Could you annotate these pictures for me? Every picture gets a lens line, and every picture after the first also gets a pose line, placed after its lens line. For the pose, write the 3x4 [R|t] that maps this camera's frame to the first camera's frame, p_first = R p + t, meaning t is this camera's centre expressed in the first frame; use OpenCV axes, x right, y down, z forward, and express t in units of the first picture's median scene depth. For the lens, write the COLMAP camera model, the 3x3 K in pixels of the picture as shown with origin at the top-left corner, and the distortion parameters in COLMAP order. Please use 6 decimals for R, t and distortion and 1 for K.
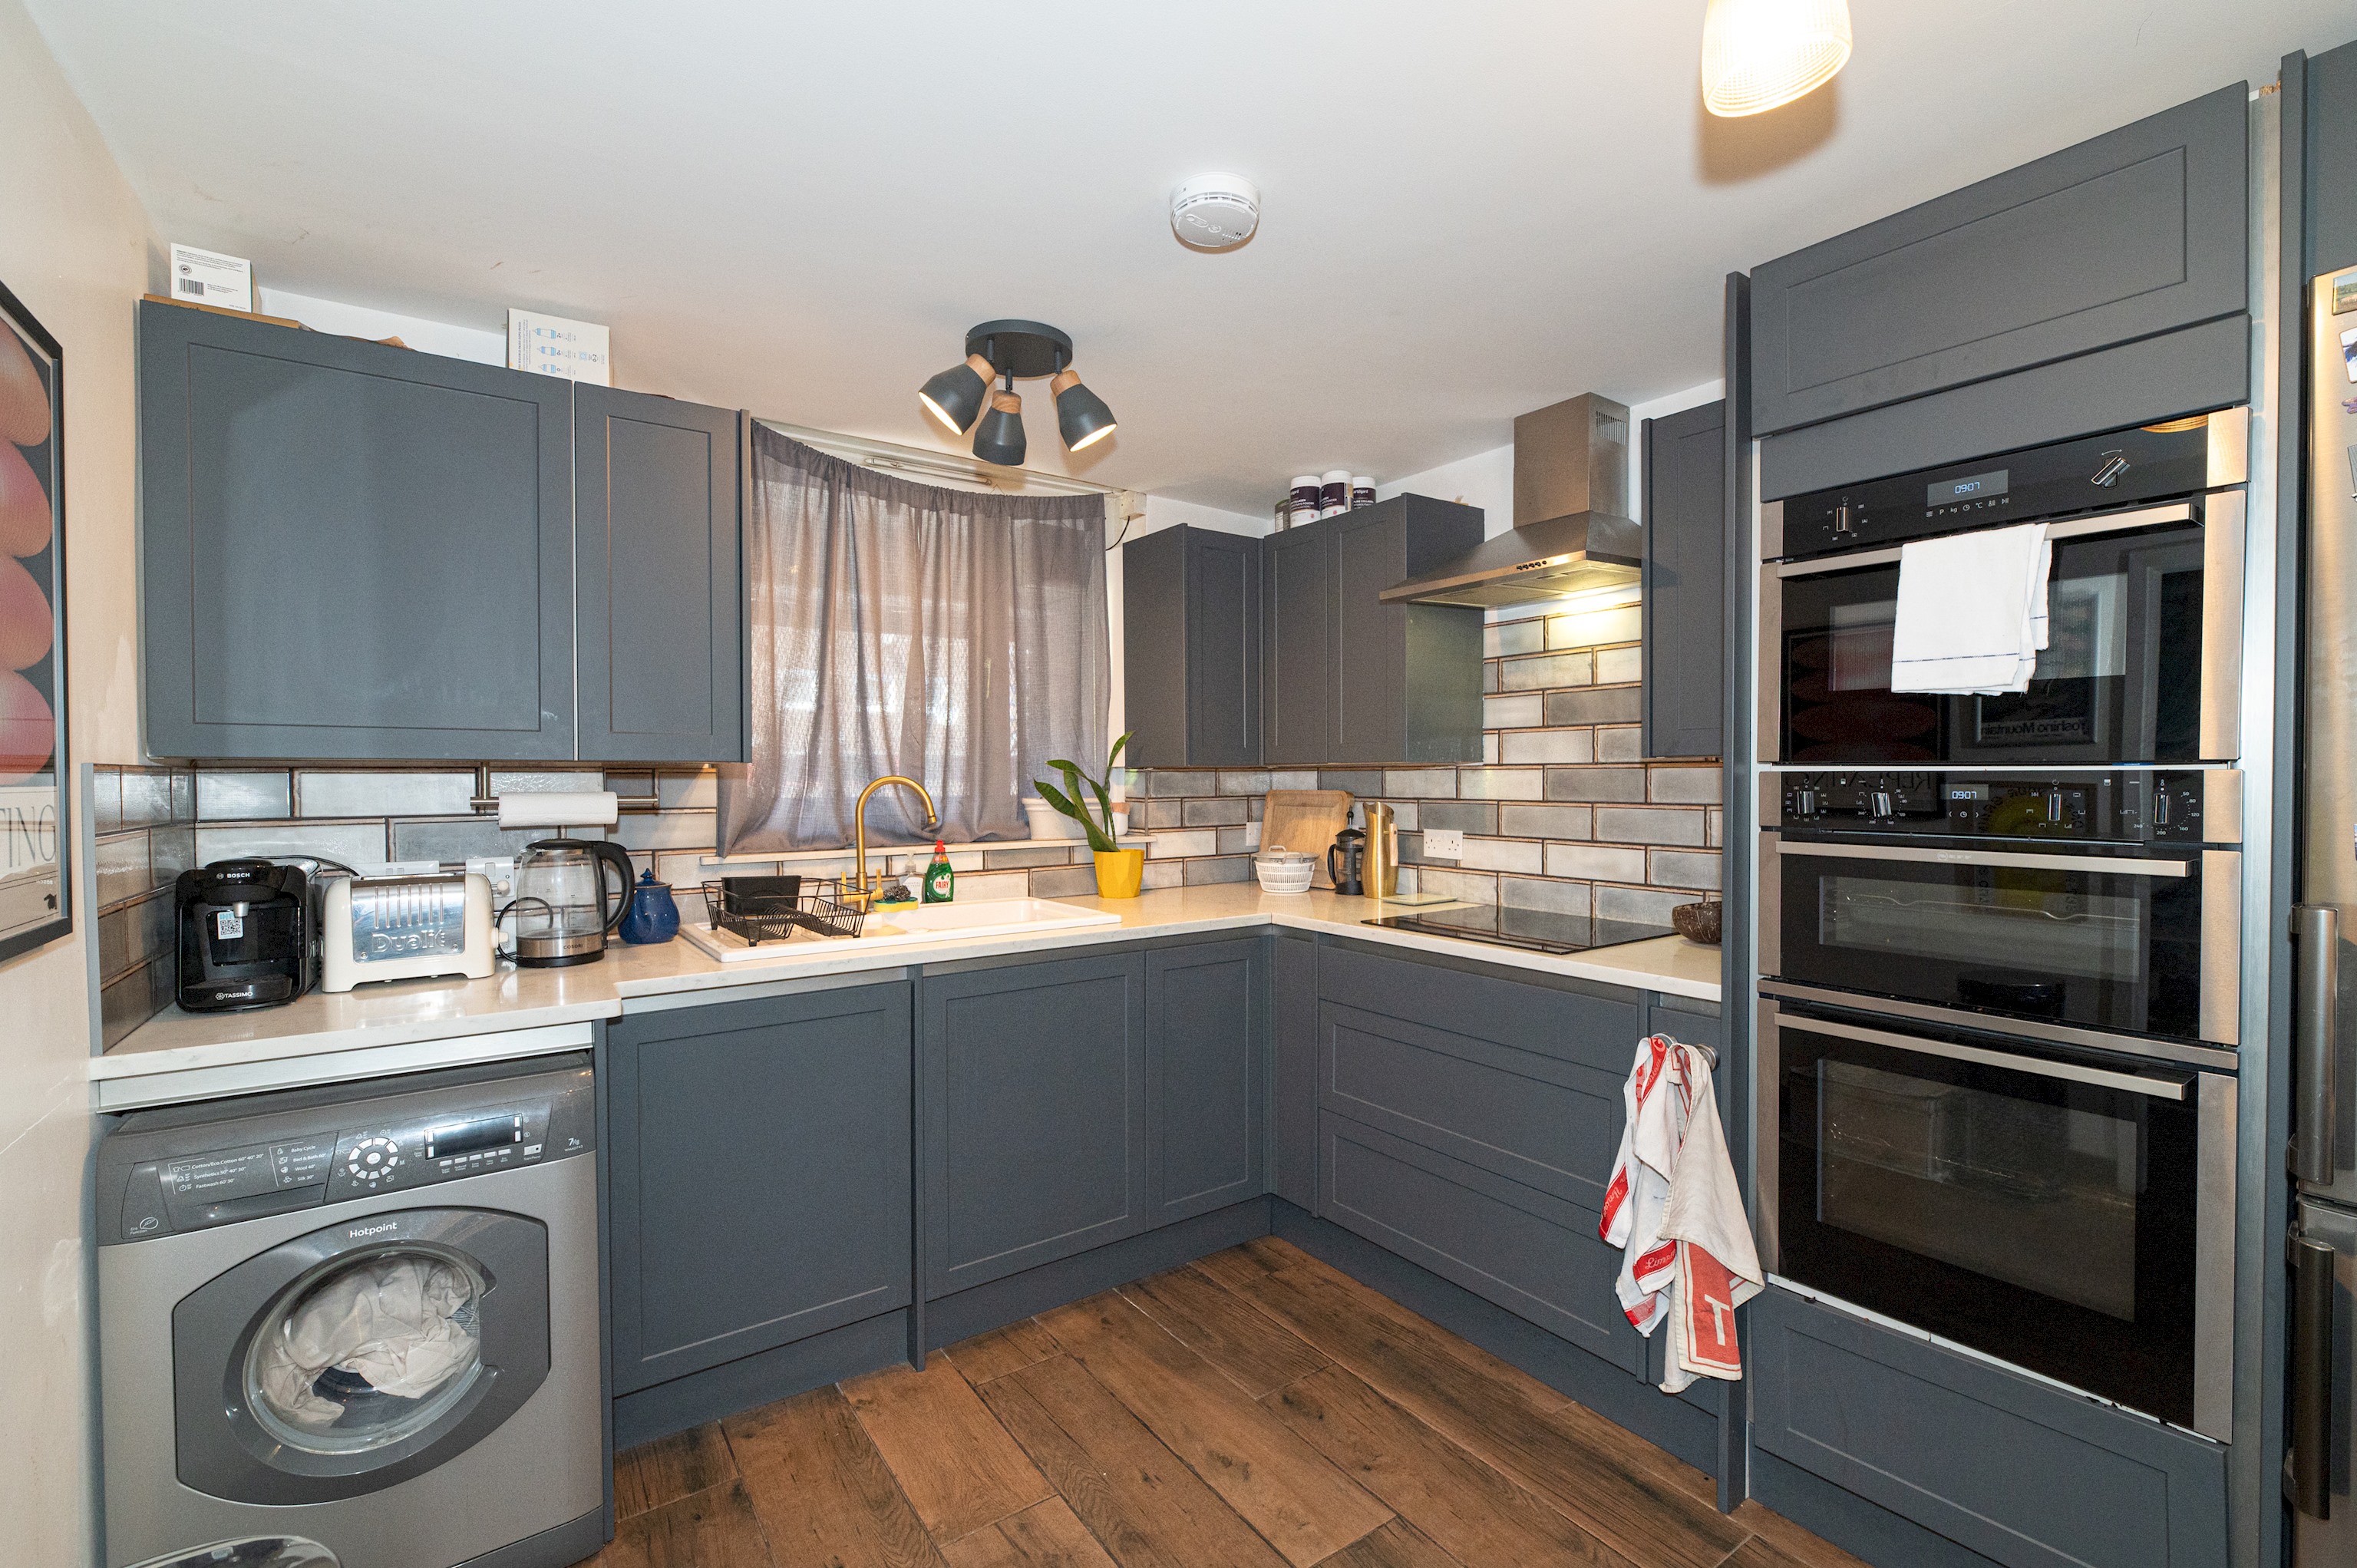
lens RADIAL K [[1026.4, 0, 1179.4], [0, 1026.4, 795.6], [0, 0, 1]] dist [0.003138, -0.000897]
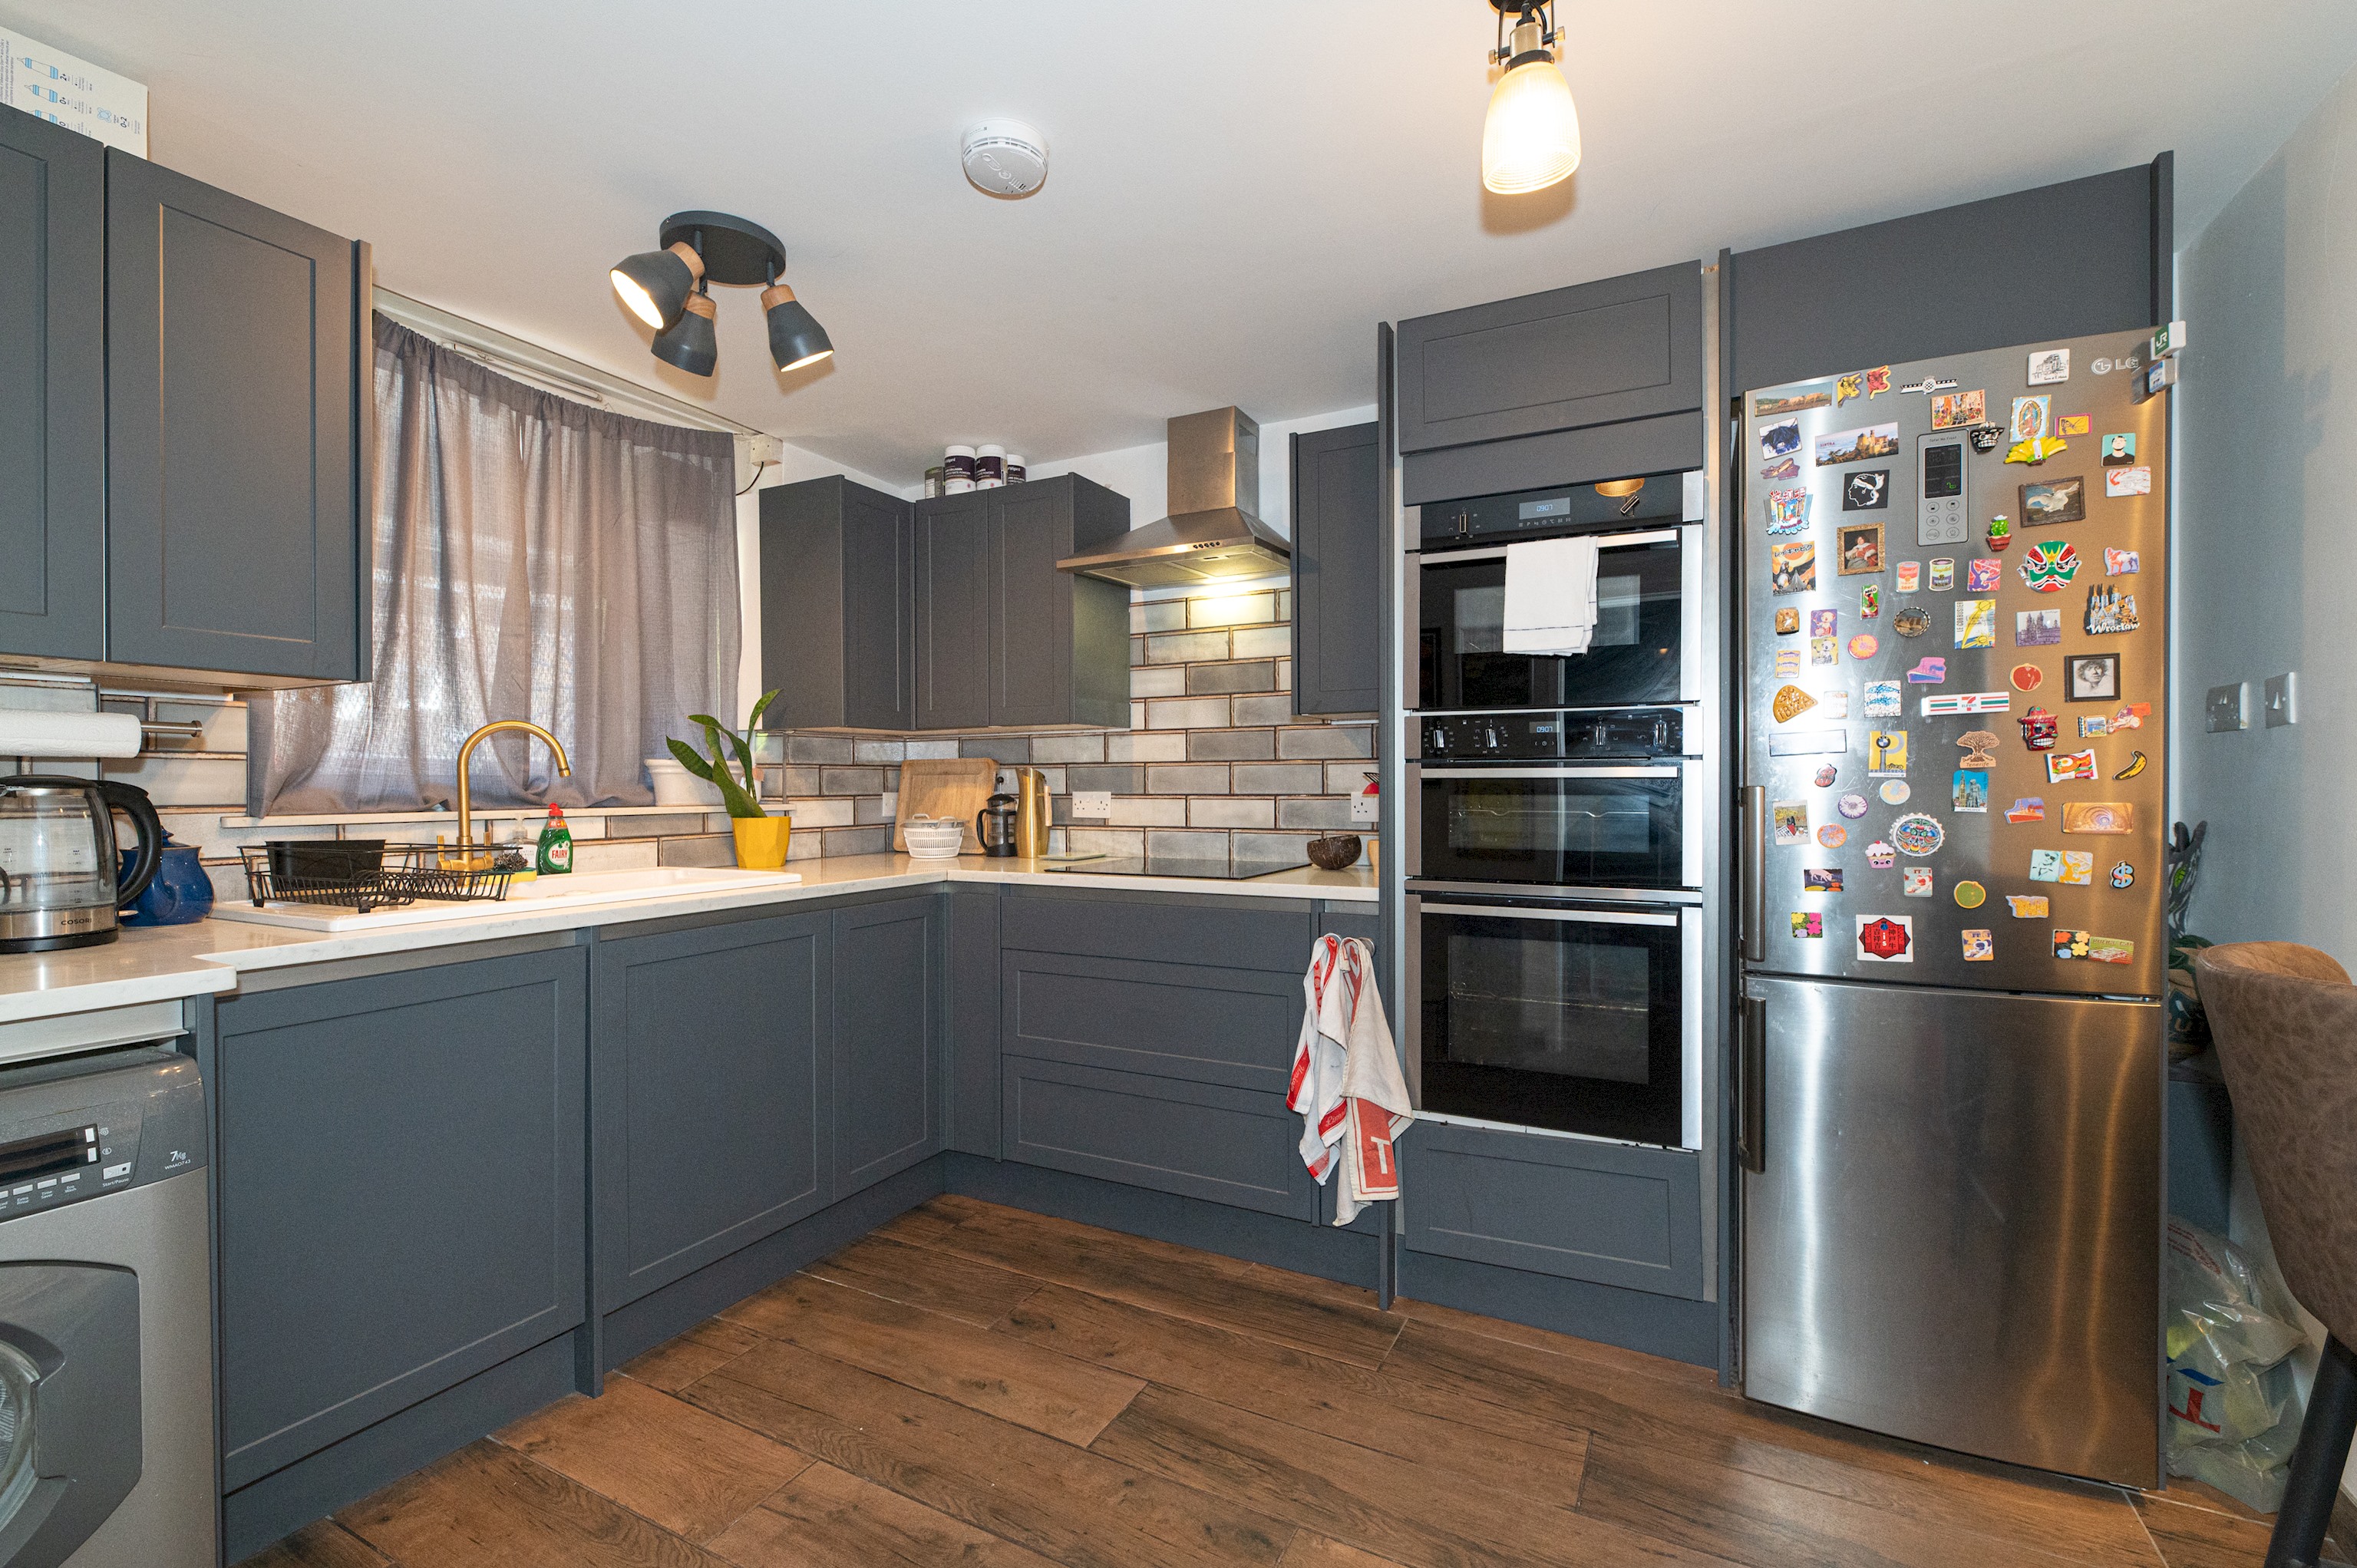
lens RADIAL K [[1026.4, 0, 1179.4], [0, 1026.4, 795.6], [0, 0, 1]] dist [0.003138, -0.000897]
pose [[0.888727, -0.004457, 0.458415, -0.194056], [0.010085, 0.999901, -0.009830, 0.061153], [-0.458326, 0.013359, 0.888684, -0.002288]]
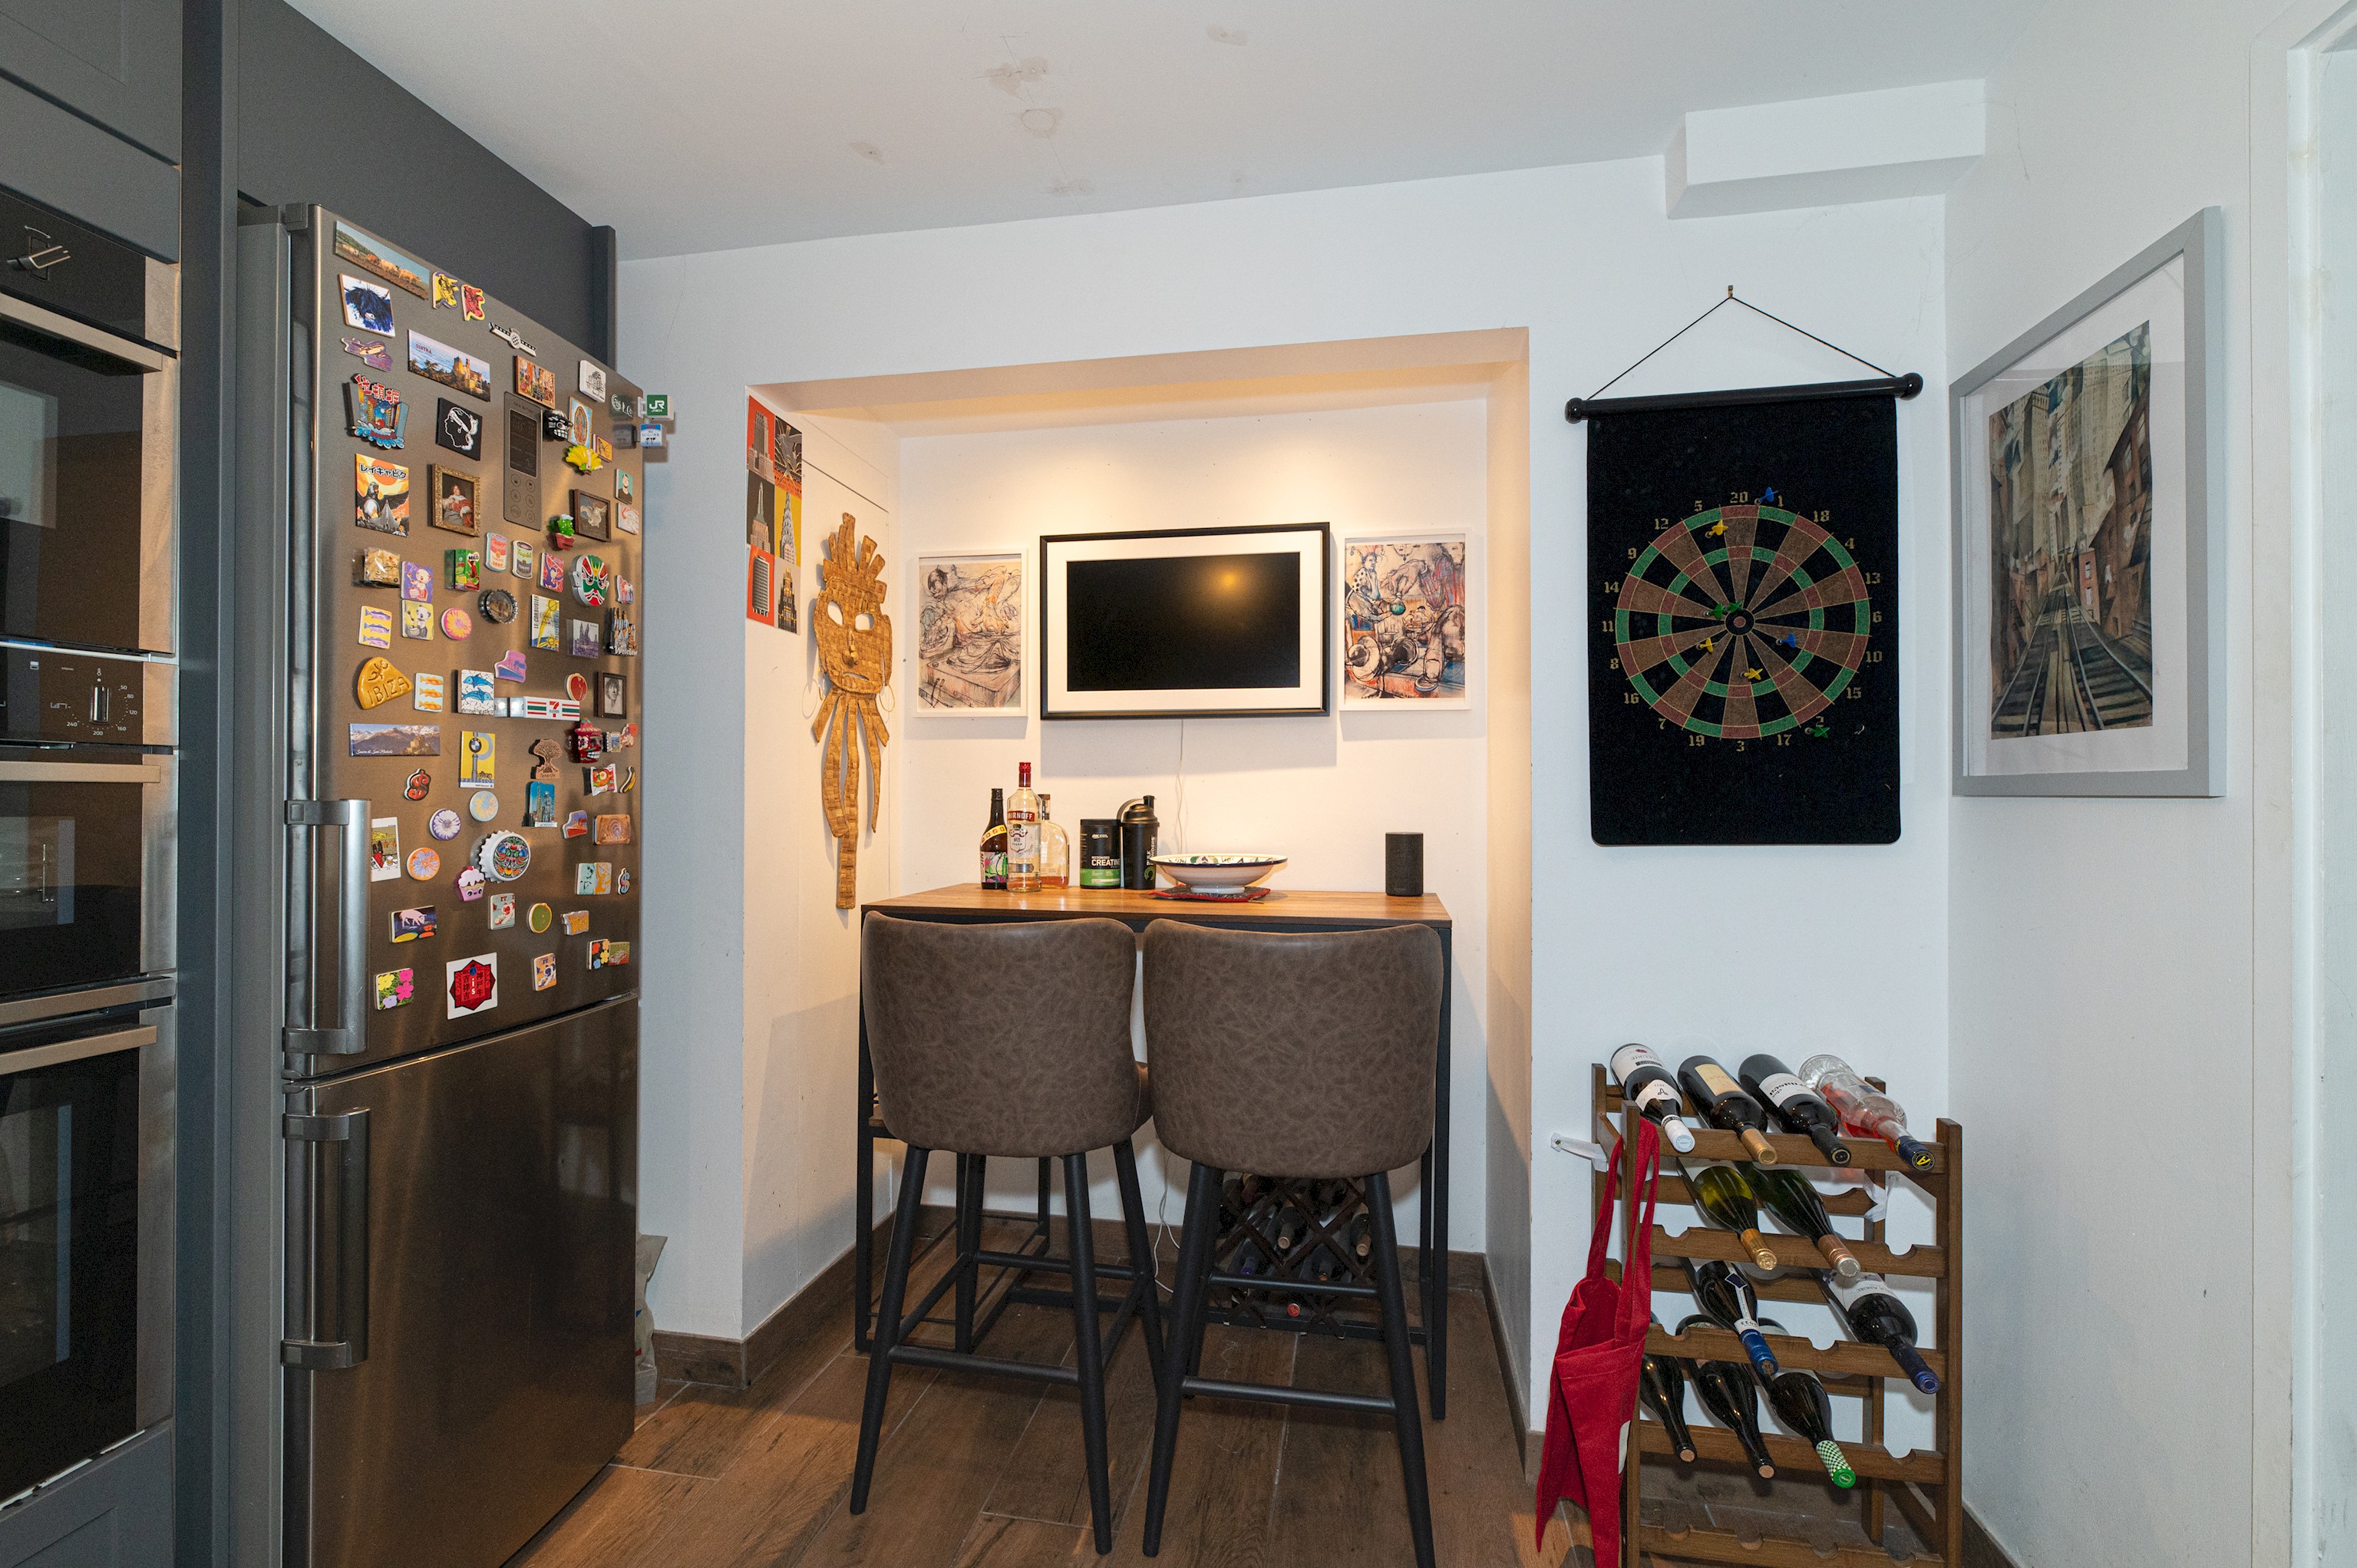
lens RADIAL K [[1026.4, 0, 1179.4], [0, 1026.4, 795.6], [0, 0, 1]] dist [0.003138, -0.000897]
pose [[-0.697661, 0.001795, 0.716426, -0.129938], [0.013919, 0.999842, 0.011049, 0.049521], [-0.716293, 0.017680, -0.697576, 0.533859]]
